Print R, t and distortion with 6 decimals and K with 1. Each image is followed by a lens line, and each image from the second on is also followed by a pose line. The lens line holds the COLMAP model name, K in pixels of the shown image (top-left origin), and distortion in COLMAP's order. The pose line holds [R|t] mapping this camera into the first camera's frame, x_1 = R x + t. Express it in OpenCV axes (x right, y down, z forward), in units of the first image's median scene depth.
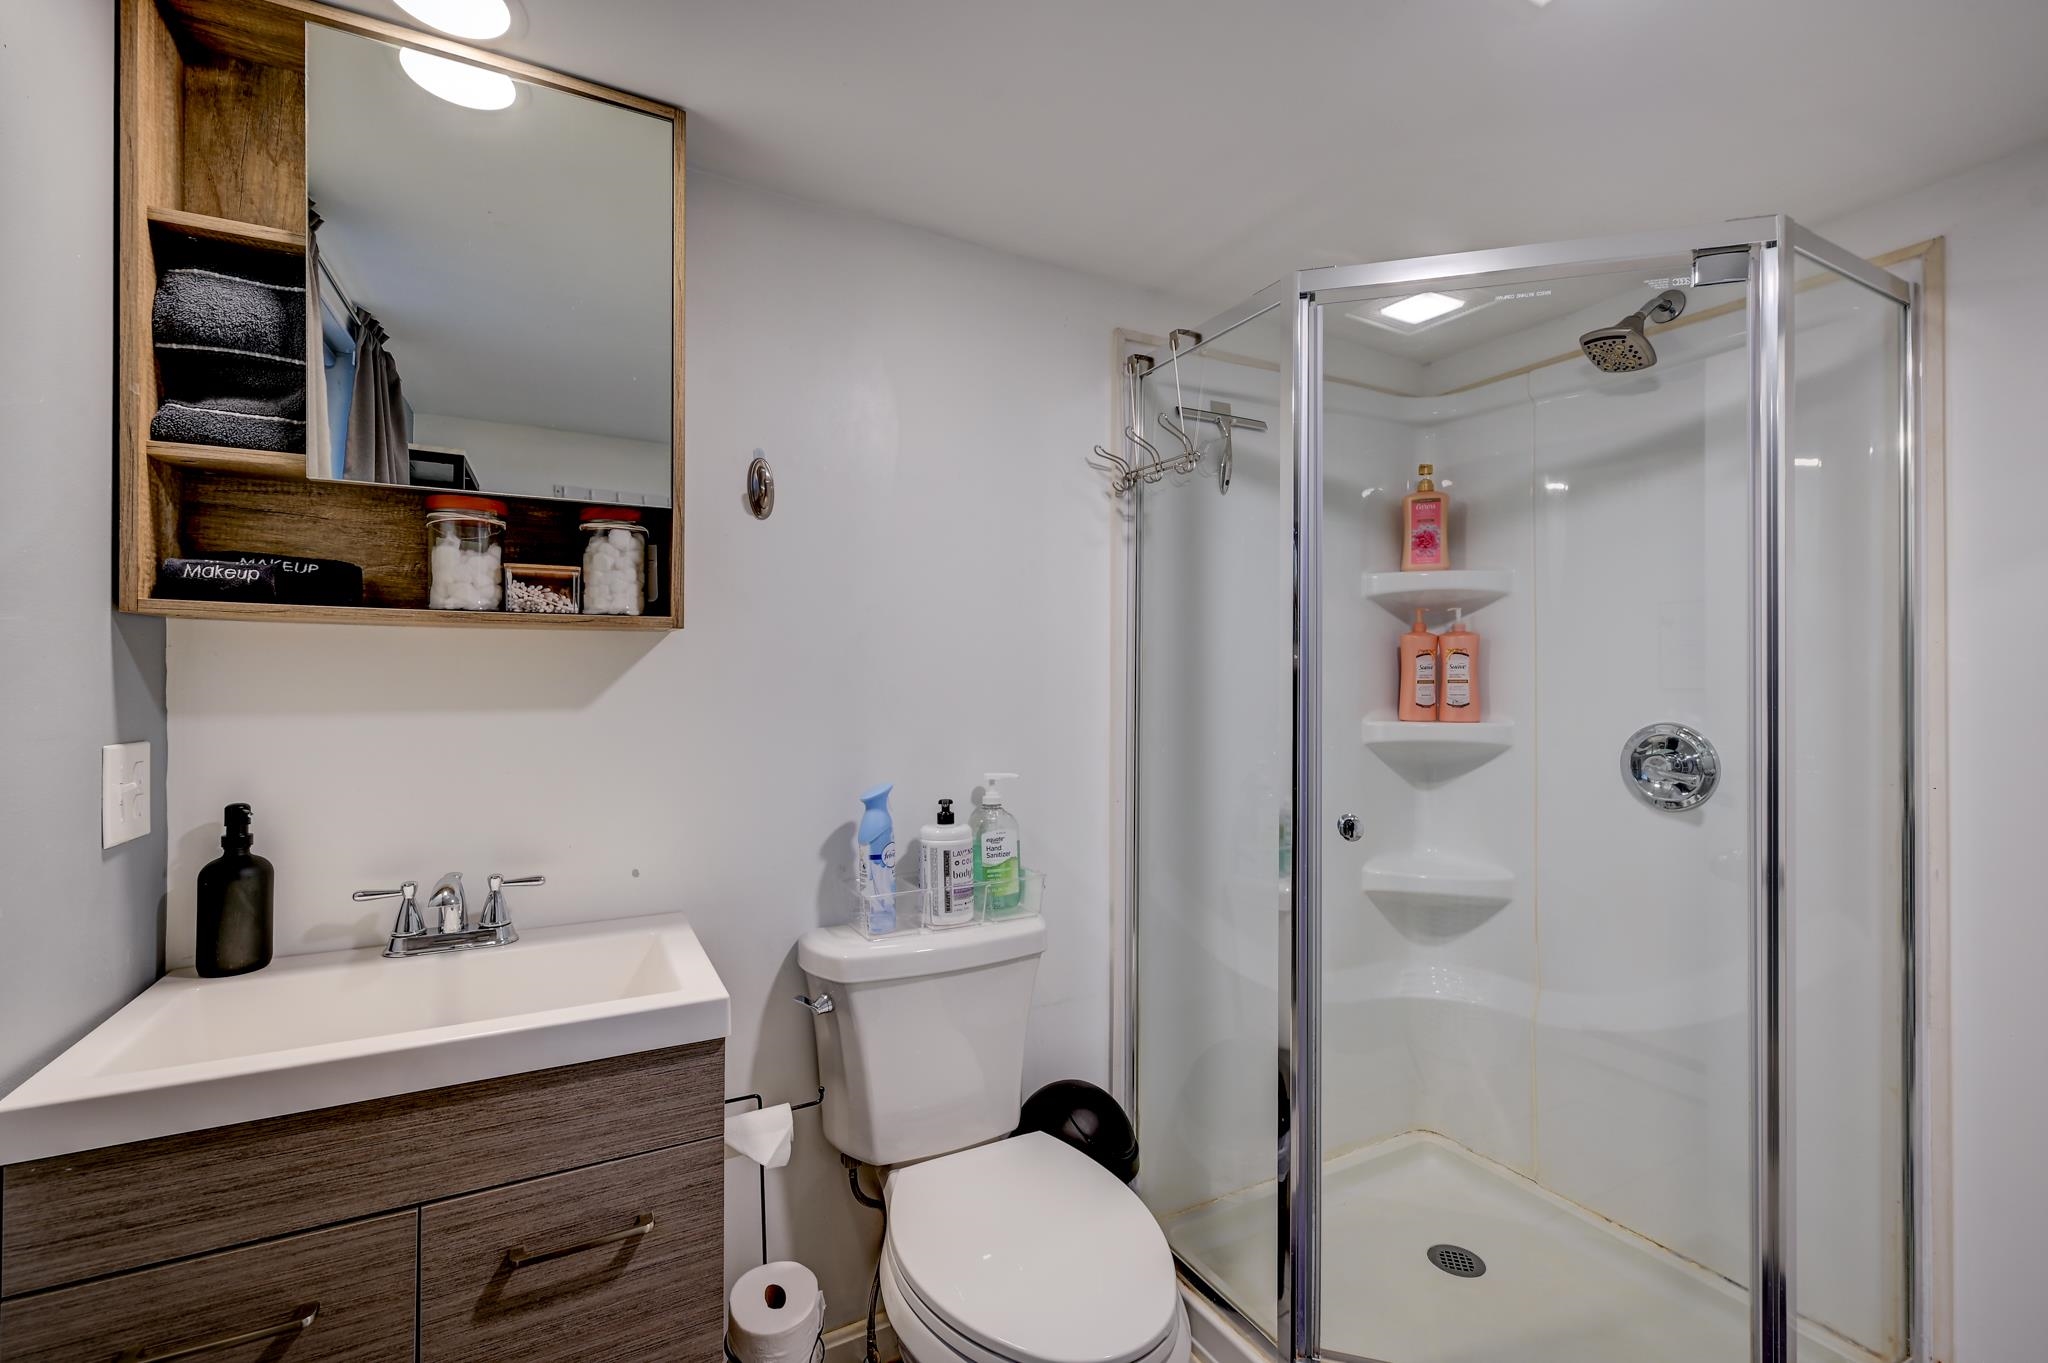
lens RADIAL K [[880.3, 0, 1024.0], [0, 880.3, 681.5], [0, 0, 1]] dist [-0.002042, -0.000399]
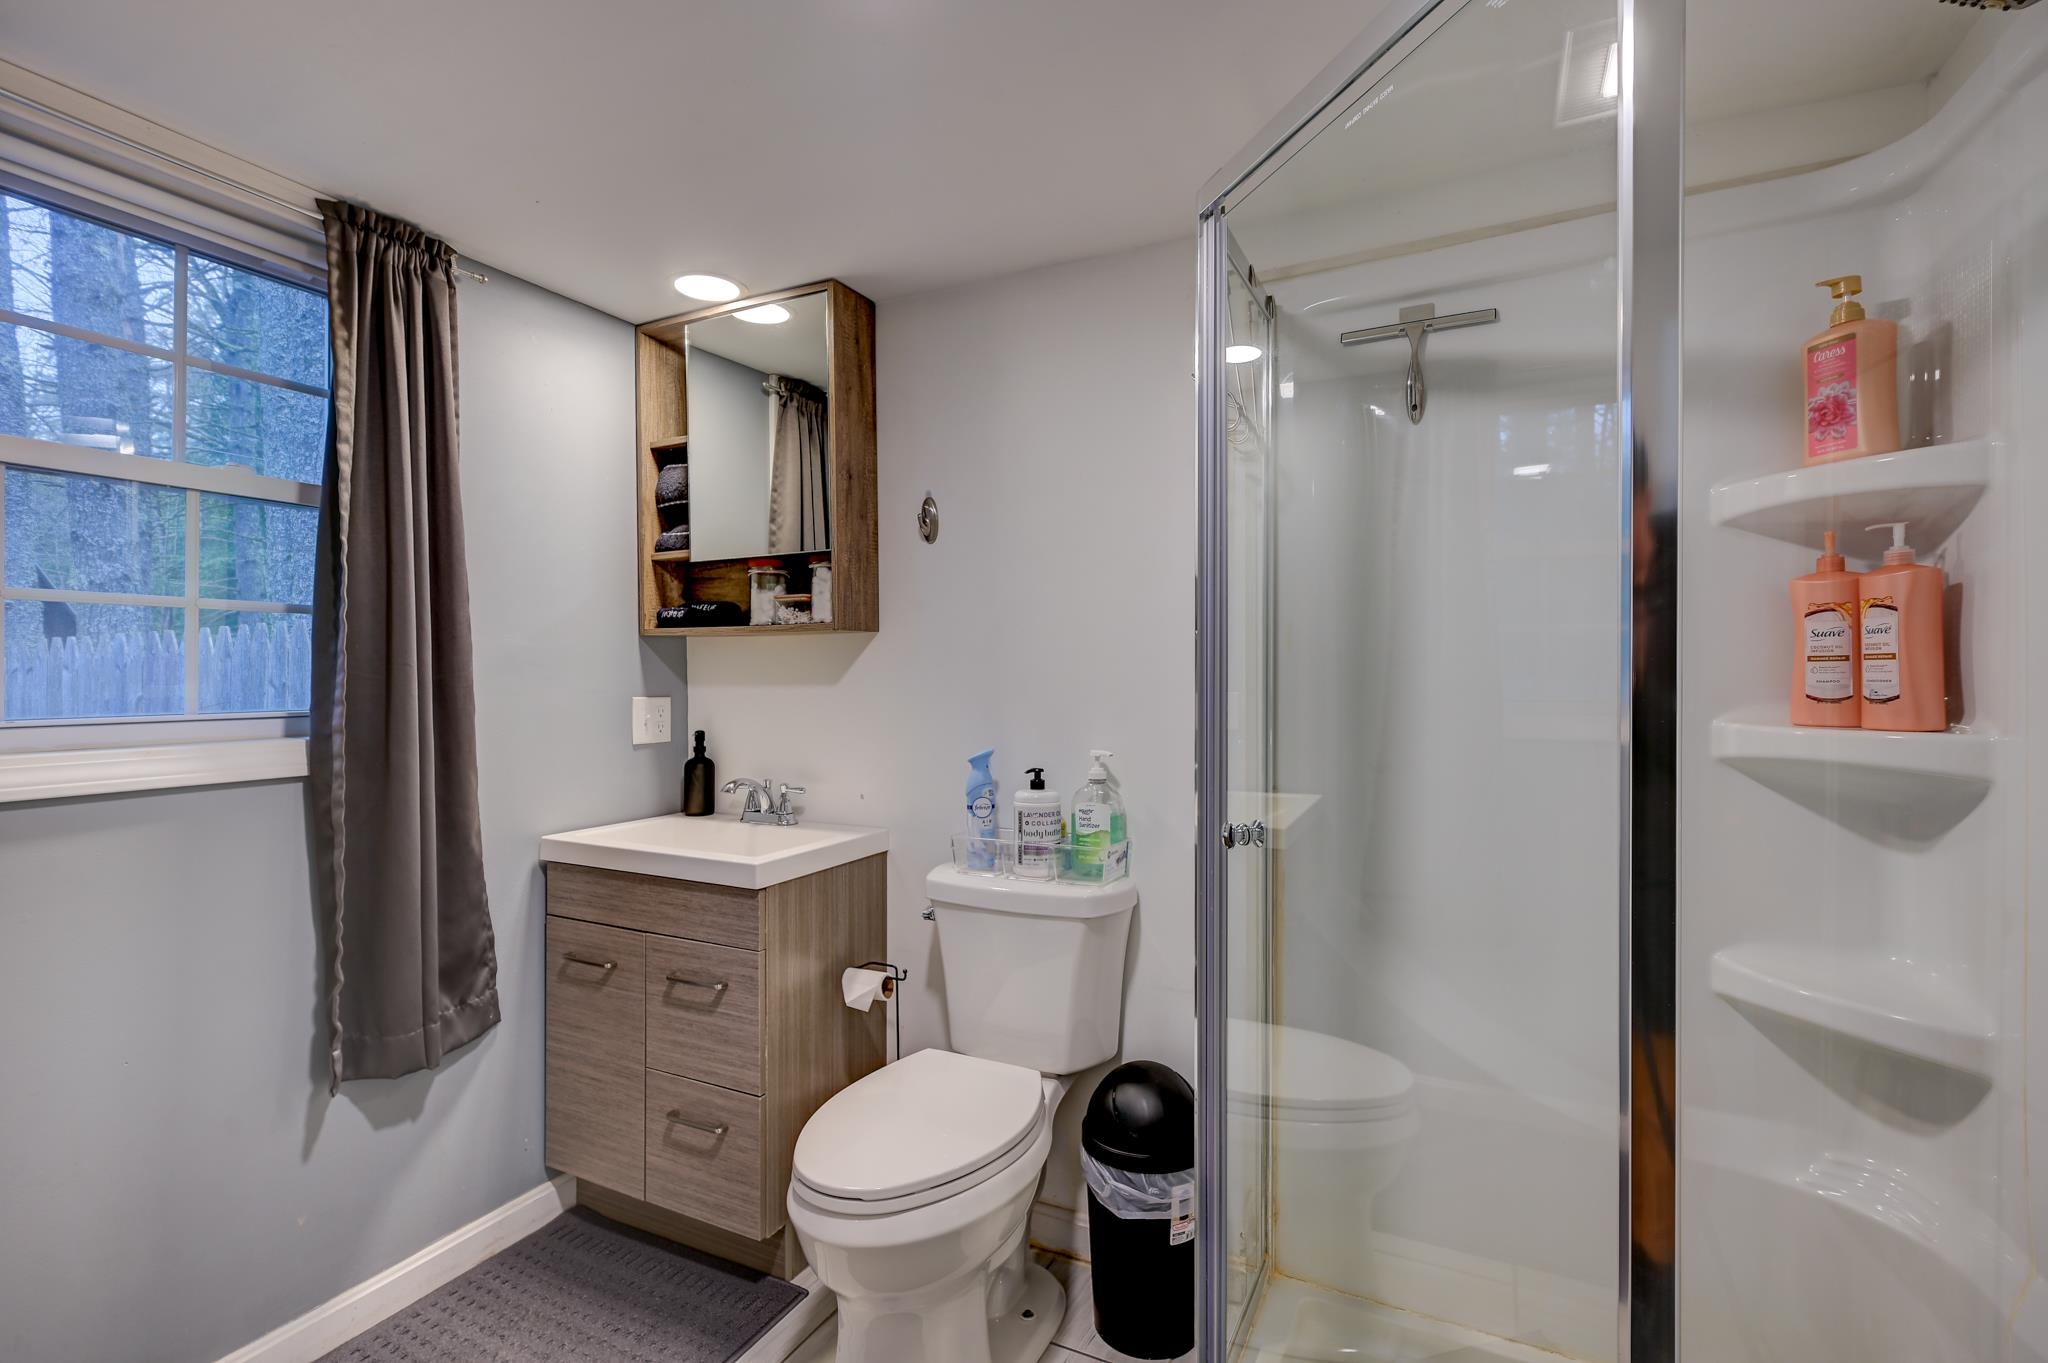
lens RADIAL K [[927.5, 0, 1024.0], [0, 927.5, 681.5], [0, 0, 1]] dist [0.001119, 0.000152]
pose [[0.574879, 0.005442, -0.818220, 1.081973], [0.004527, 0.999941, 0.009832, 0.012142], [0.818226, -0.009357, 0.574821, 0.362330]]
